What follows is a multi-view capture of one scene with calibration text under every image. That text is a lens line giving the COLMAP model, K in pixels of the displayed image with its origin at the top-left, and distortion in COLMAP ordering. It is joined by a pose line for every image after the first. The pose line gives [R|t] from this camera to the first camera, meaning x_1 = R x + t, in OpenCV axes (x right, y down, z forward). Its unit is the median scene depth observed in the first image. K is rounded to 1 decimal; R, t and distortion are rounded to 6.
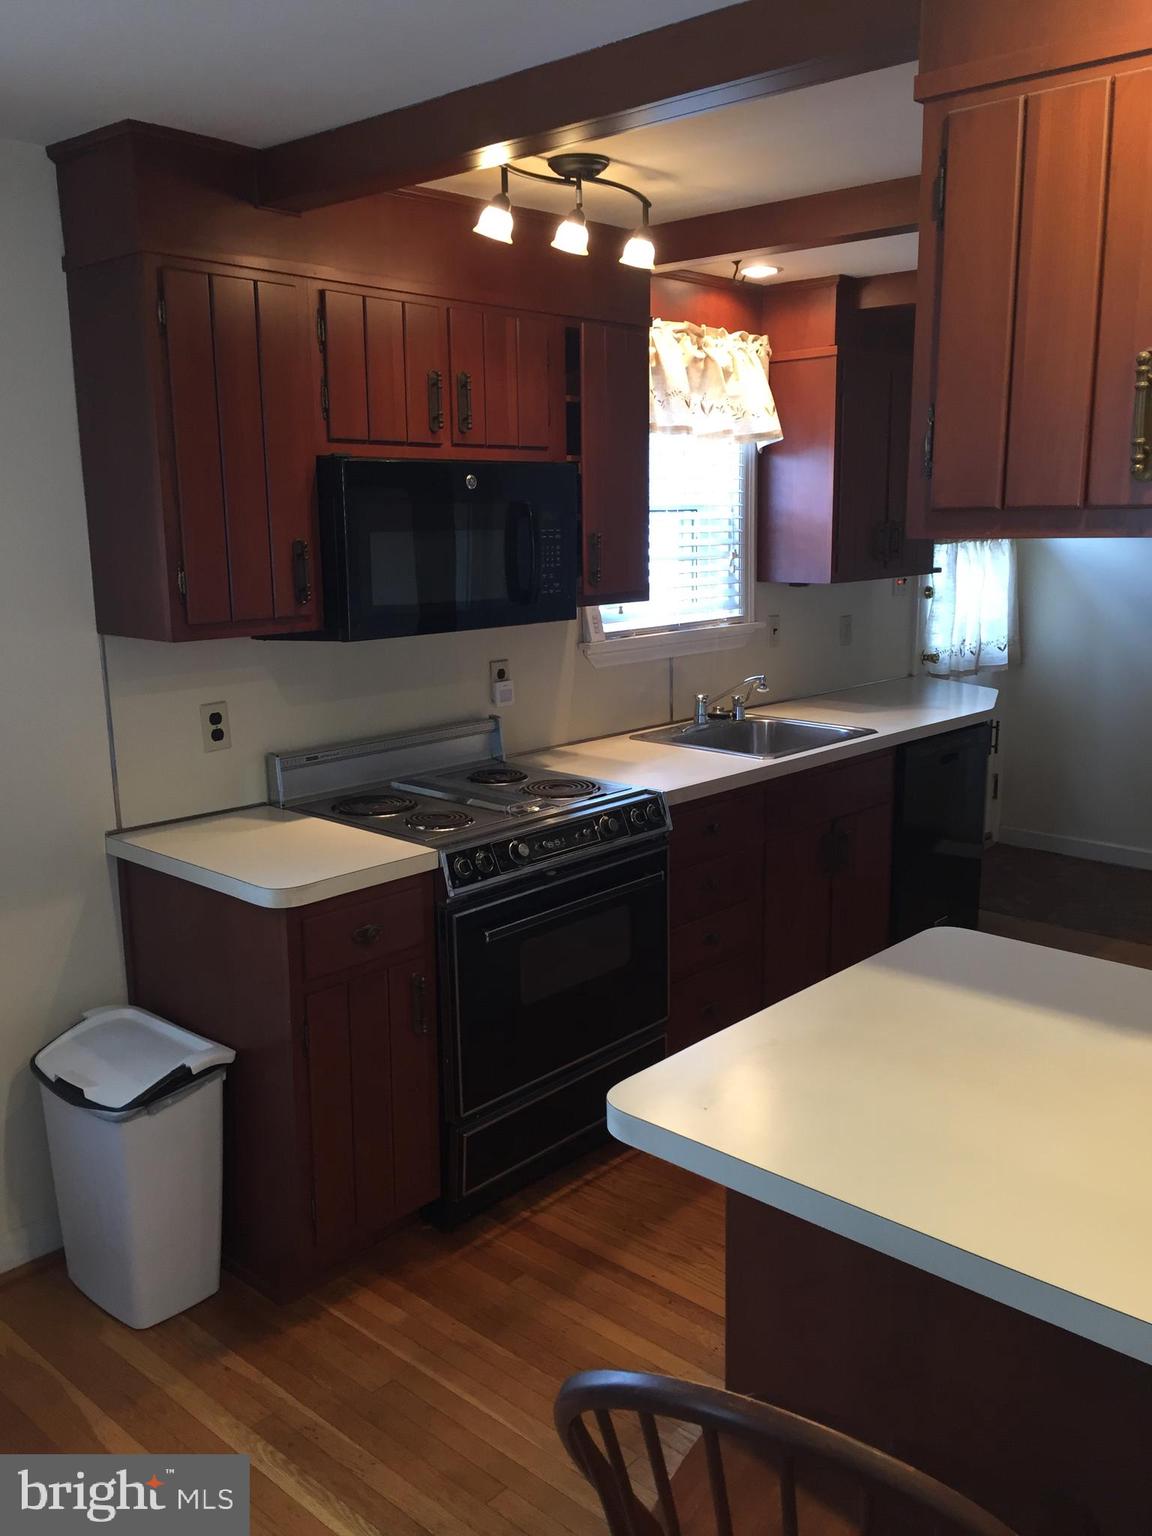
lens RADIAL K [[1309.9, 0, 578.0], [0, 1309.9, 767.6], [0, 0, 1]] dist [0.074198, -0.113342]
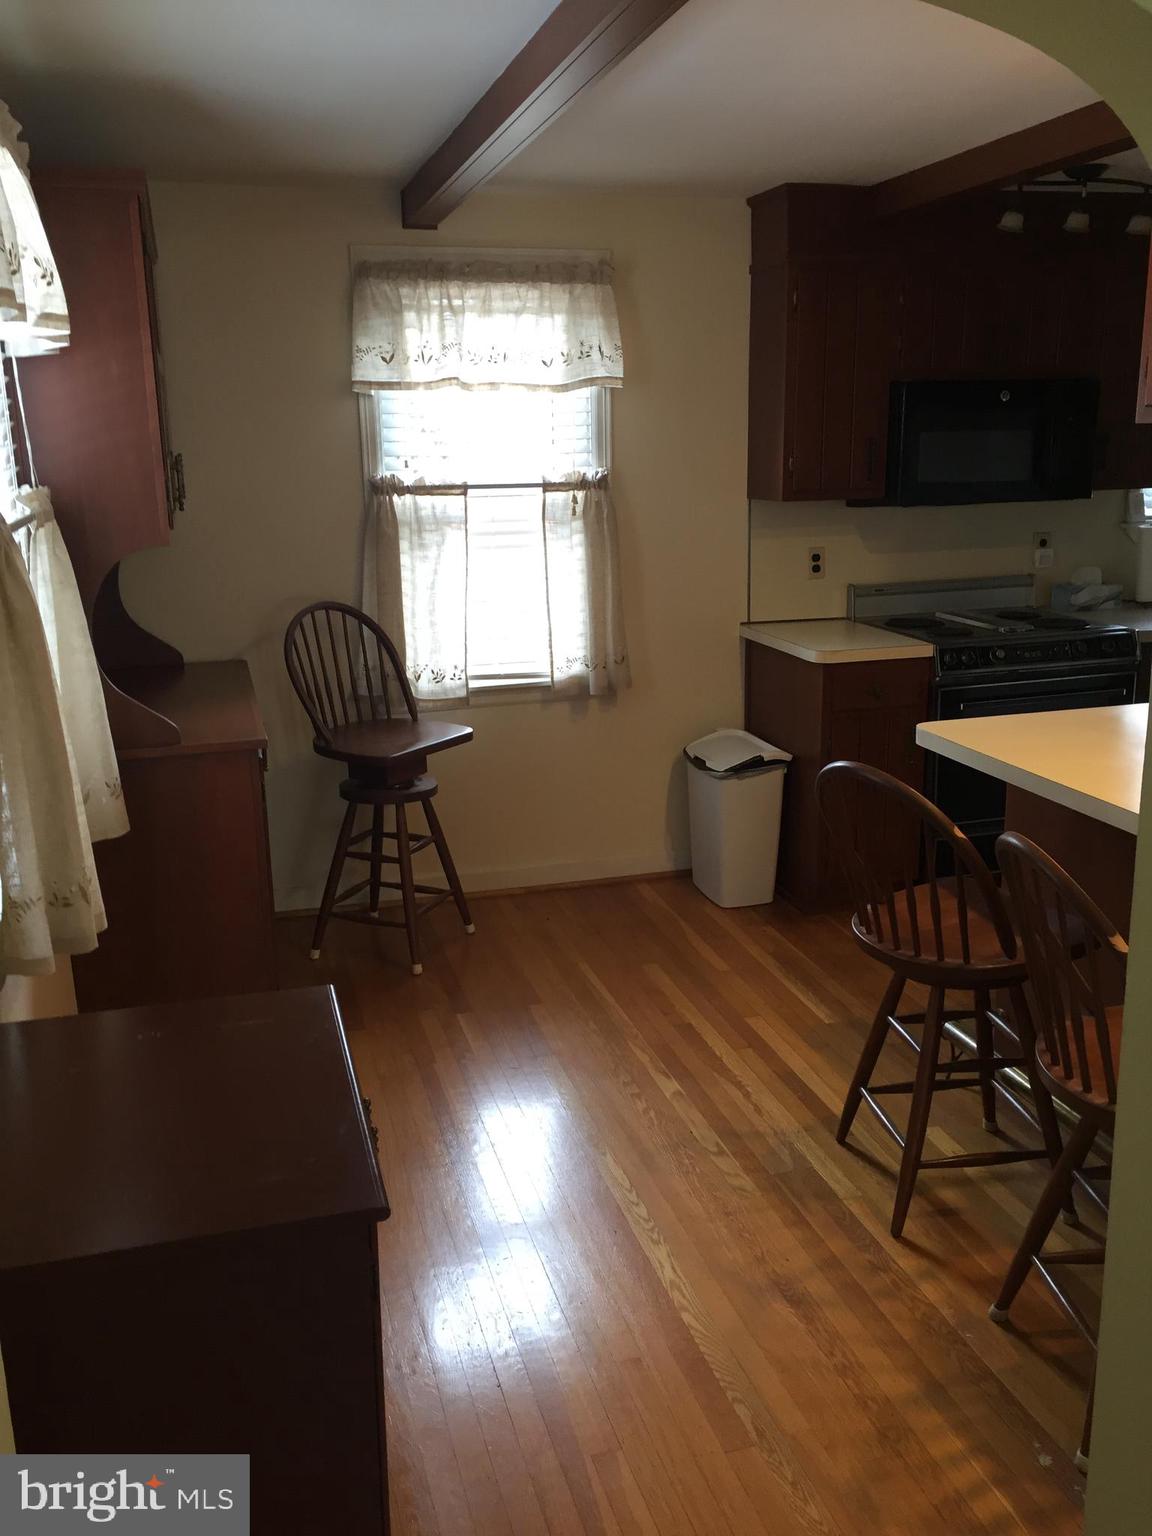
lens RADIAL K [[1309.9, 0, 578.1], [0, 1309.9, 775.7], [0, 0, 1]] dist [0.074198, -0.113342]
pose [[0.848331, 0.128363, -0.513670, 0.291686], [-0.092825, 0.991198, 0.094394, 0.089855], [0.521266, -0.032396, 0.852779, -0.439072]]
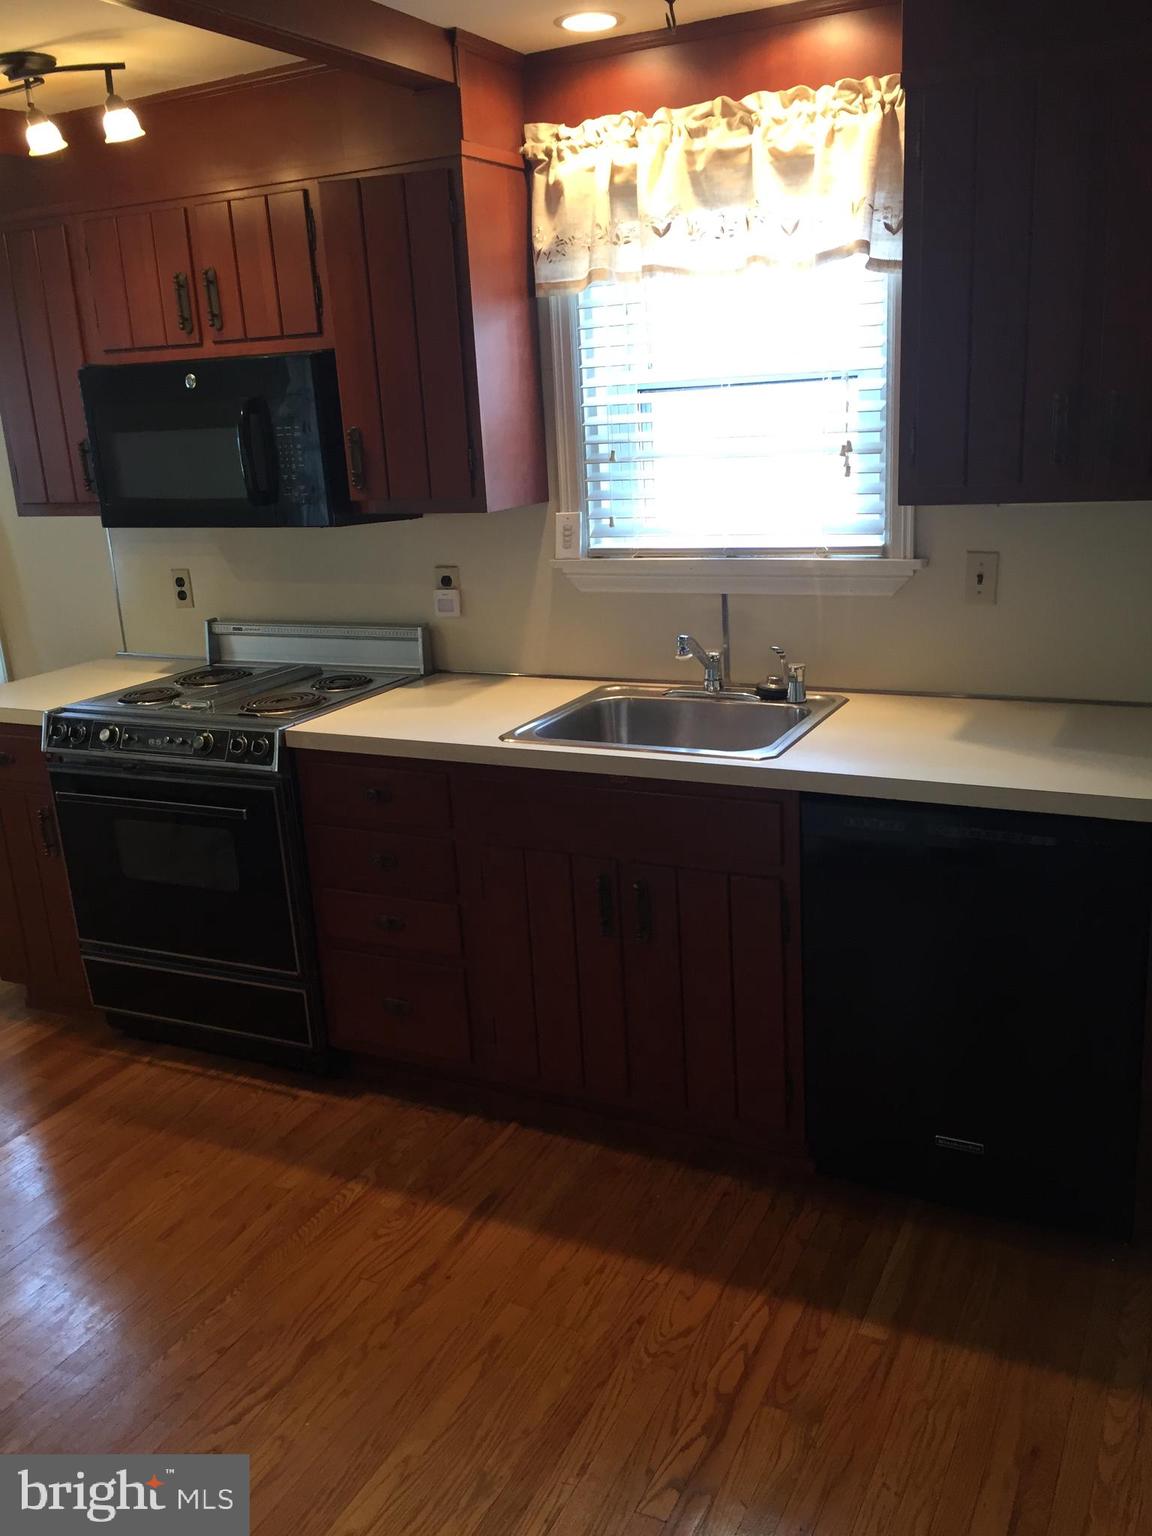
lens RADIAL K [[1309.9, 0, 576.3], [0, 1309.9, 768.7], [0, 0, 1]] dist [0.074198, -0.113342]
pose [[0.277635, 0.252106, -0.927017, 0.955077], [-0.137460, 0.965449, 0.221389, -0.180300], [0.950801, 0.065963, 0.302697, 0.918288]]
